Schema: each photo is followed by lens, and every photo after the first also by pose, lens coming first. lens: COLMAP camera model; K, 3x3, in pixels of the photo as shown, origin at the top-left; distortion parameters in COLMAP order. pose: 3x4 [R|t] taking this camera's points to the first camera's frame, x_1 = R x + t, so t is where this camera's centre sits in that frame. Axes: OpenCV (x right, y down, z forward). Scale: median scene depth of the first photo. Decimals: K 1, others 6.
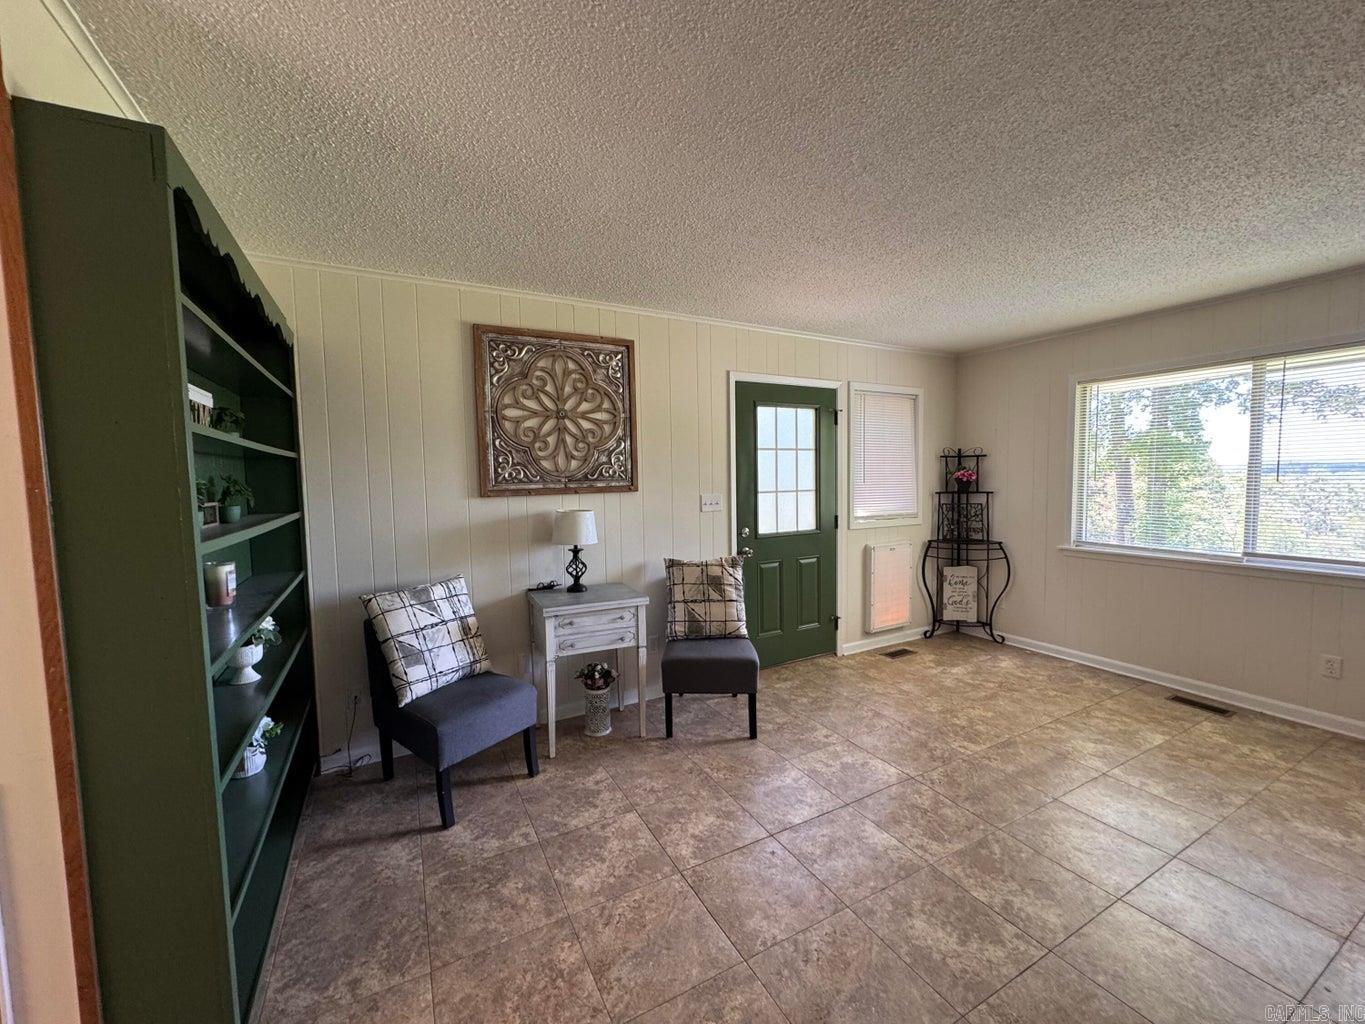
lens RADIAL K [[543.6, 0, 682.3], [0, 543.6, 512.6], [0, 0, 1]] dist [0.000128, 0.001153]
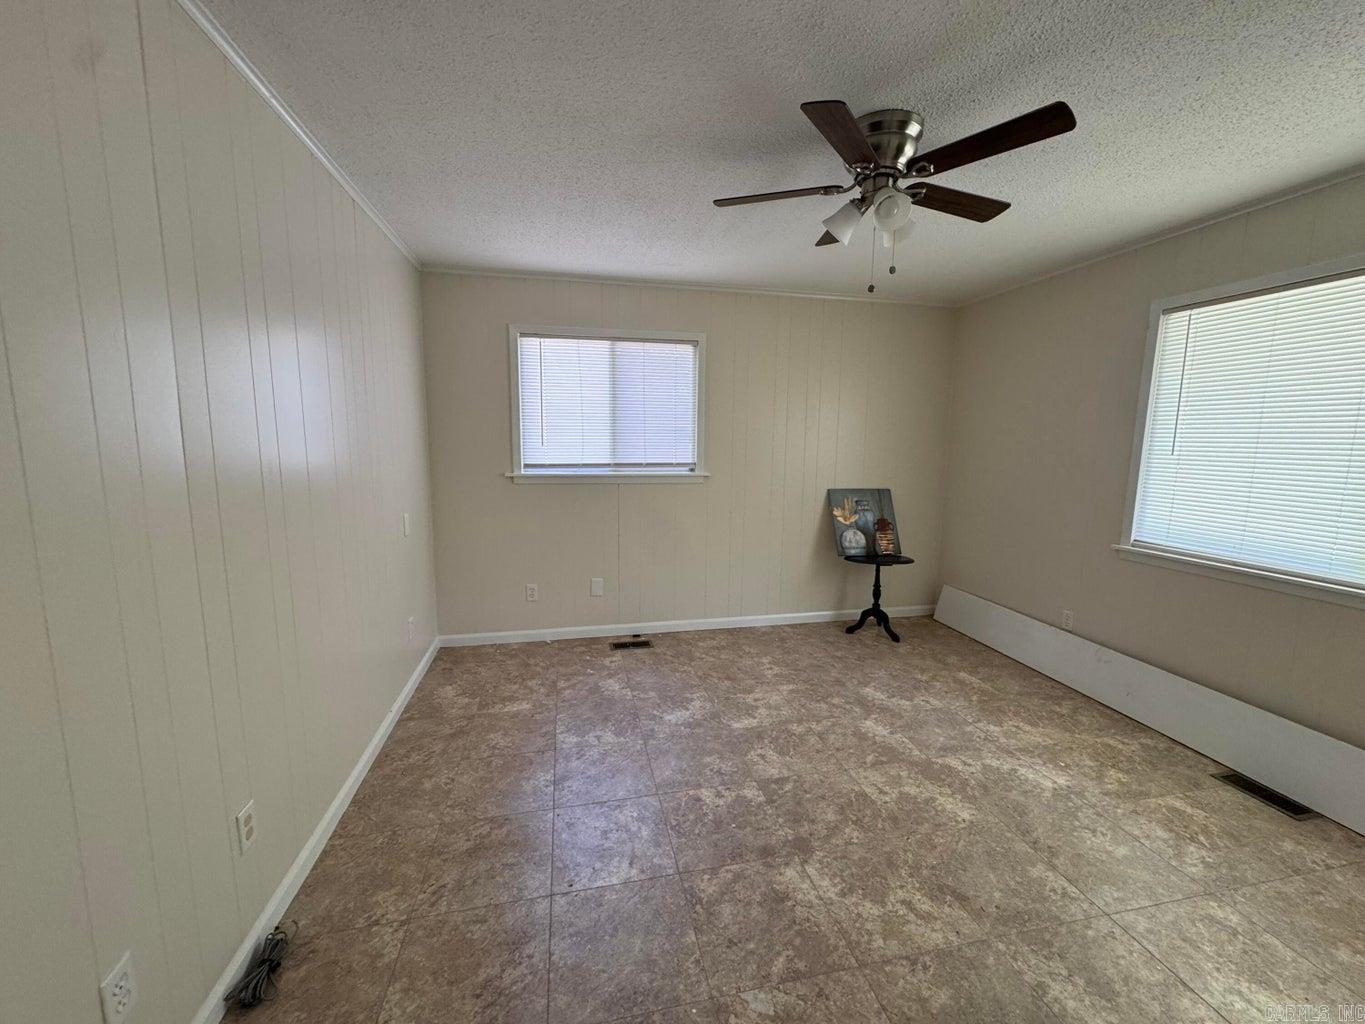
lens RADIAL K [[543.6, 0, 678.2], [0, 543.6, 510.7], [0, 0, 1]] dist [0.000128, 0.001153]
pose [[0.957006, 0.054630, -0.284878, 0.365361], [-0.035769, 0.996835, 0.070999, -0.010723], [0.287855, -0.057757, 0.955931, 0.195969]]
